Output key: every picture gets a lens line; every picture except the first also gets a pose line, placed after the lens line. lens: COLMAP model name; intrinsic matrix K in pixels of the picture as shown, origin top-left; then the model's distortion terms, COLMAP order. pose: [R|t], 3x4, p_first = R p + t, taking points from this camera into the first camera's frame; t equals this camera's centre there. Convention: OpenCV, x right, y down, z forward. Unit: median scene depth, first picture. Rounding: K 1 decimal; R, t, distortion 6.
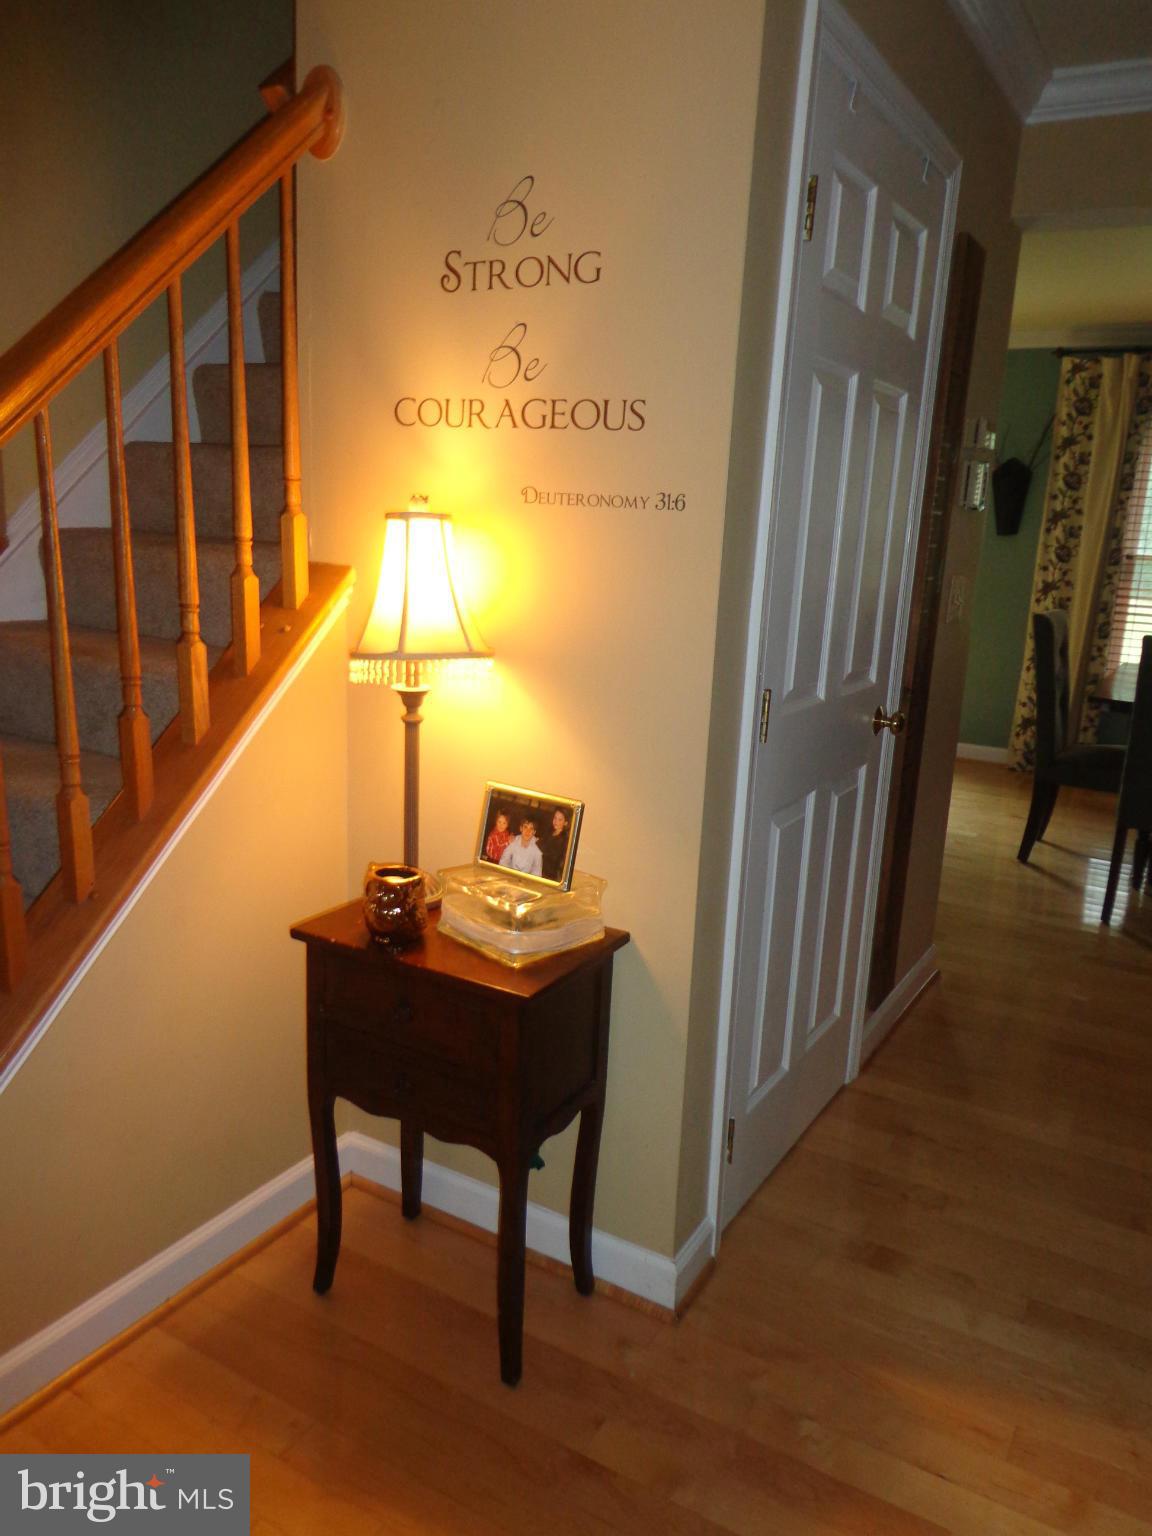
lens RADIAL K [[1109.1, 0, 581.5], [0, 1109.1, 772.9], [0, 0, 1]] dist [-0.017452, 0.009728]
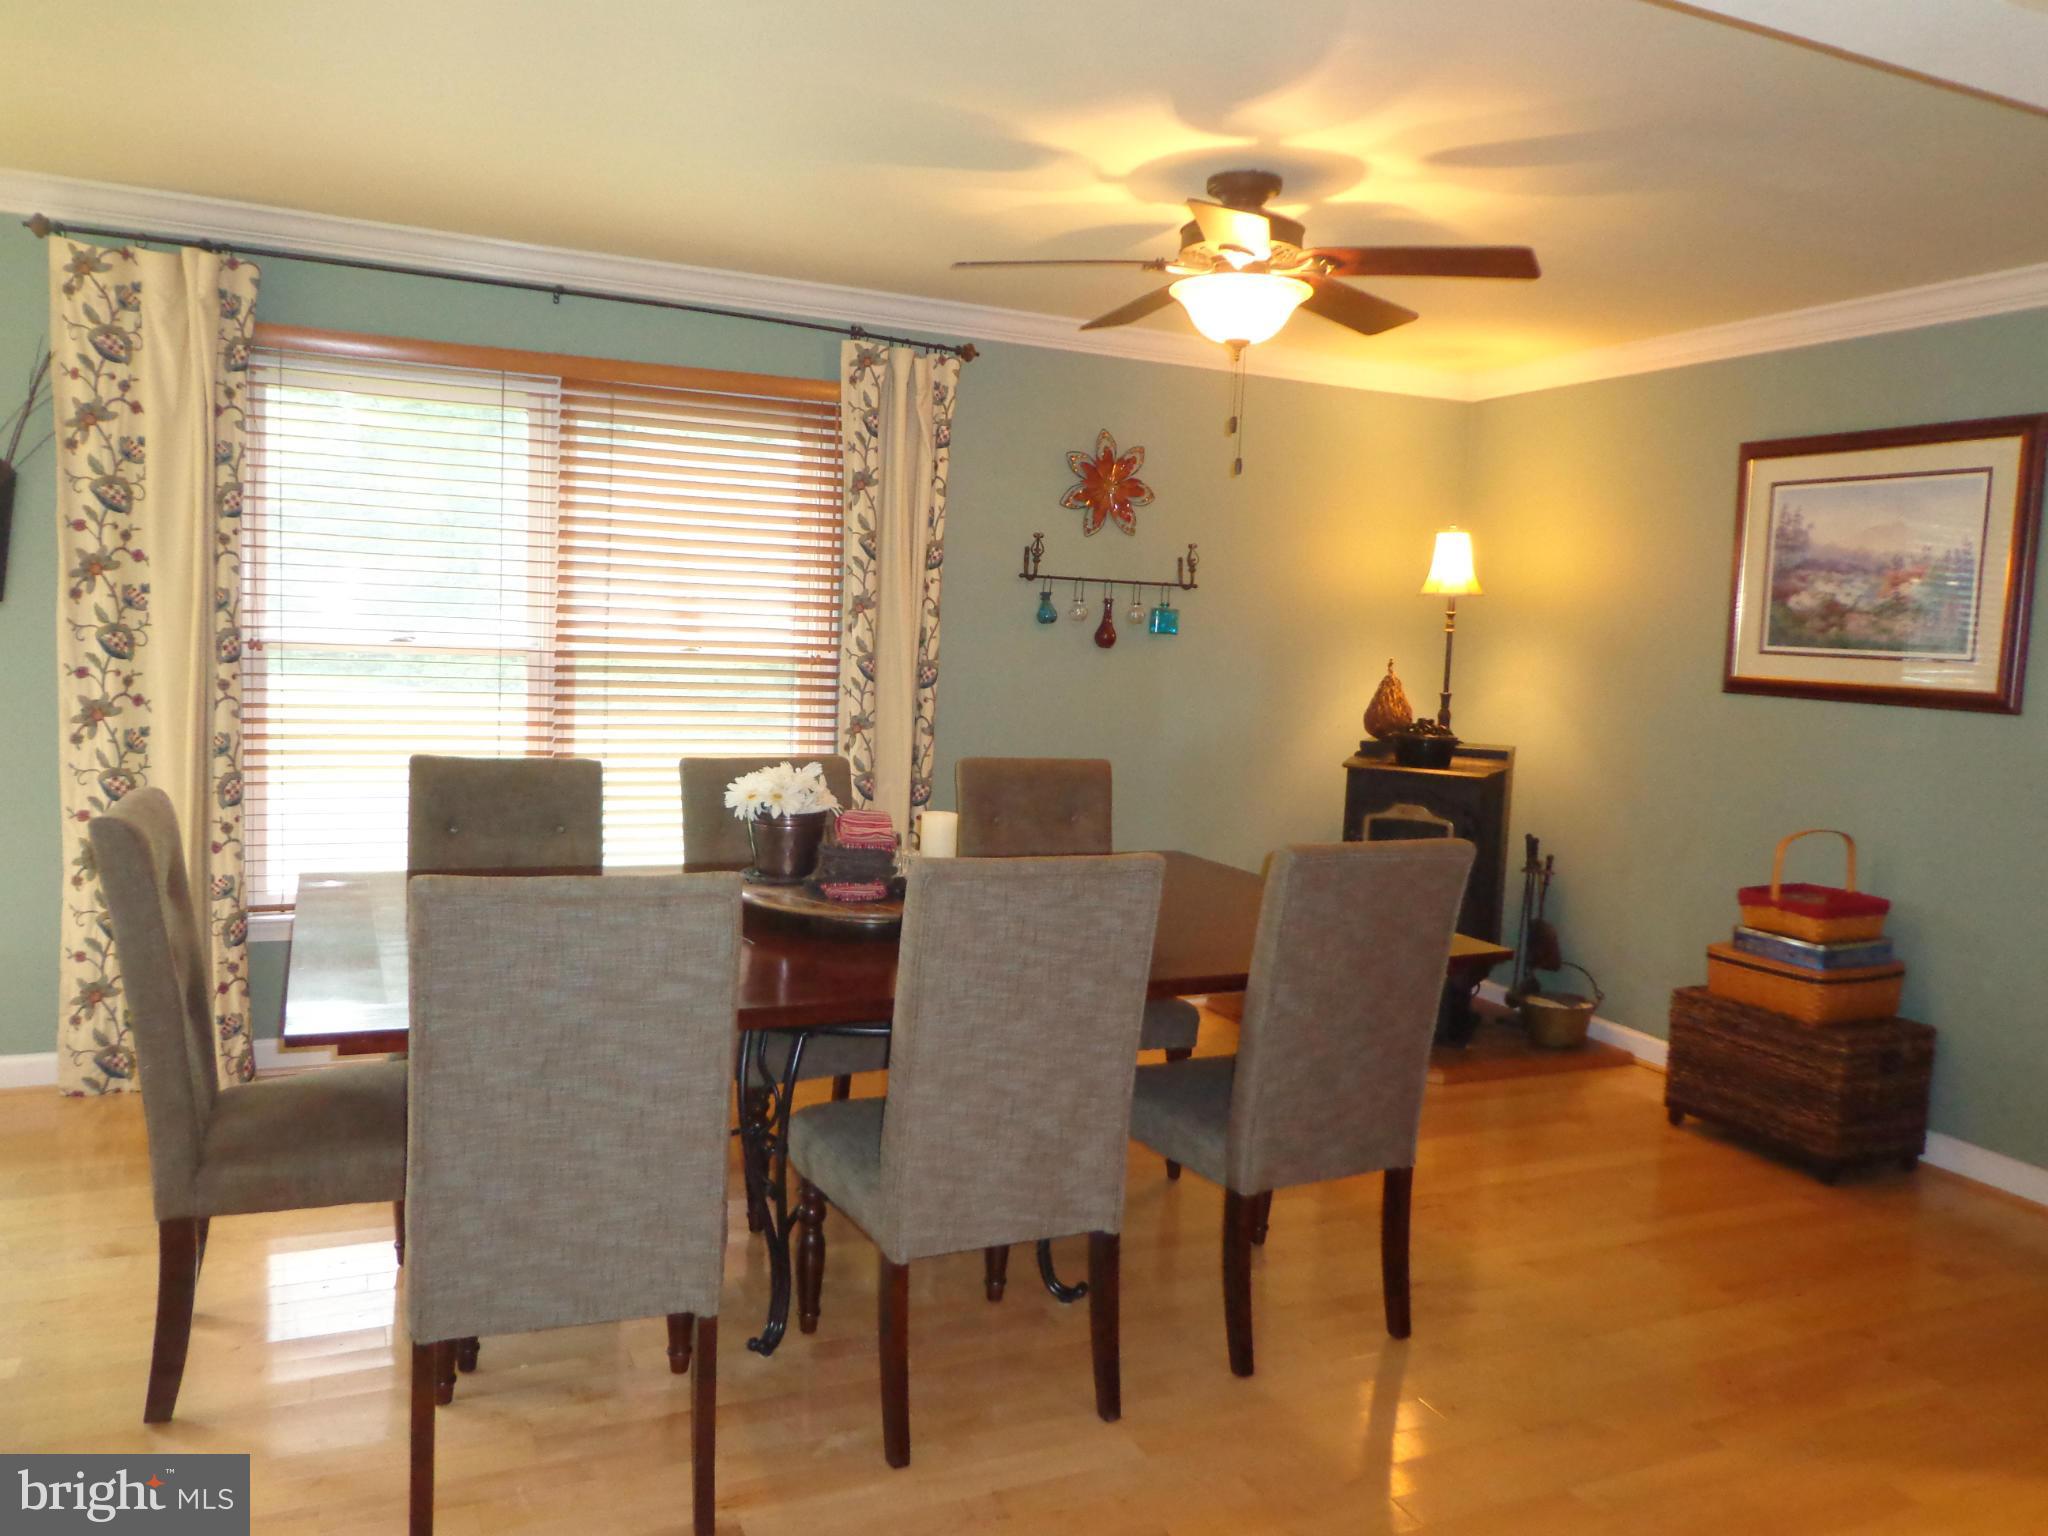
lens RADIAL K [[1478.8, 0, 1017.1], [0, 1478.8, 775.0], [0, 0, 1]] dist [-0.017452, 0.009728]
pose [[0.568615, -0.097827, 0.816766, 0.130914], [0.174378, 0.984673, -0.003460, -0.071144], [-0.803909, 0.144393, 0.576959, 0.326421]]
